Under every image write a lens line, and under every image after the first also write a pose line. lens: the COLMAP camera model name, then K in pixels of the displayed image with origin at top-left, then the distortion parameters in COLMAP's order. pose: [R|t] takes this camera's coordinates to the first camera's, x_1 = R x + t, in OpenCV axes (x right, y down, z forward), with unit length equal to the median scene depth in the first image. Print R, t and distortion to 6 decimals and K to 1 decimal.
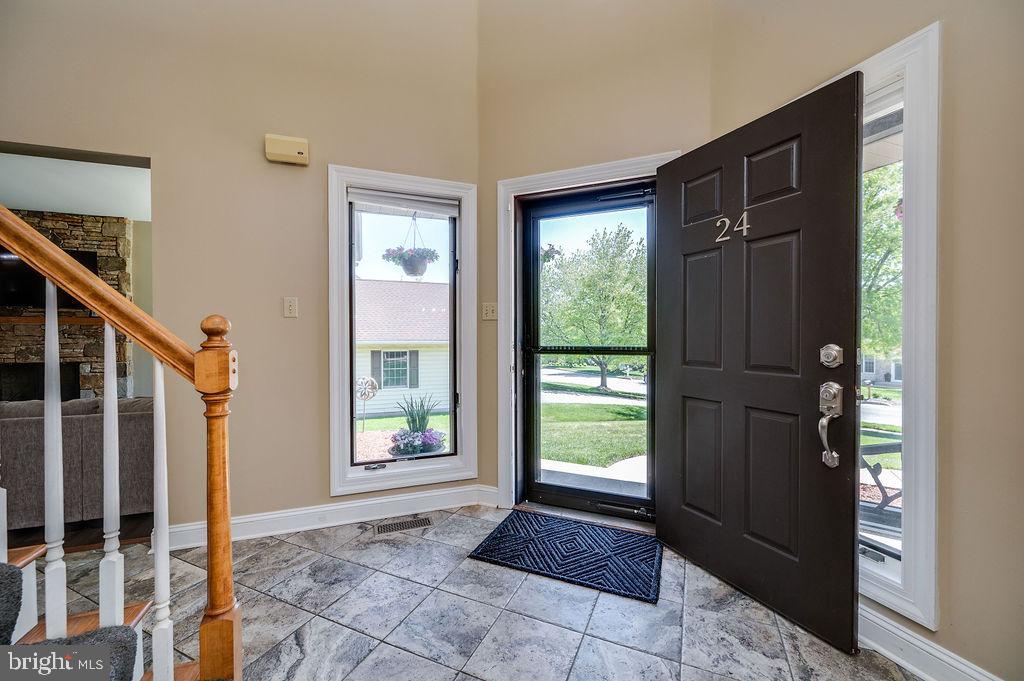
lens RADIAL K [[410.5, 0, 512.7], [0, 410.5, 339.4], [0, 0, 1]] dist [0.000103, 0.000087]
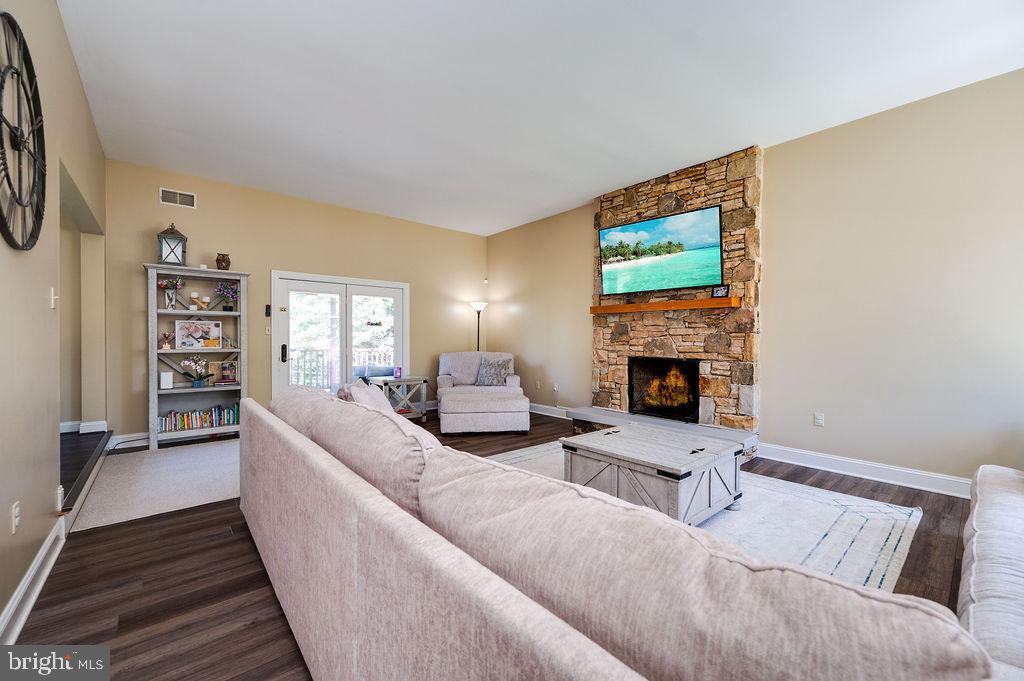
lens RADIAL K [[406.2, 0, 512.8], [0, 406.2, 341.8], [0, 0, 1]] dist [0.000124, 0.000010]
pose [[0.347904, 0.010014, -0.937477, -0.464647], [-0.012411, 0.999905, 0.006075, 0.022508], [0.937448, 0.009522, 0.347995, 0.409431]]
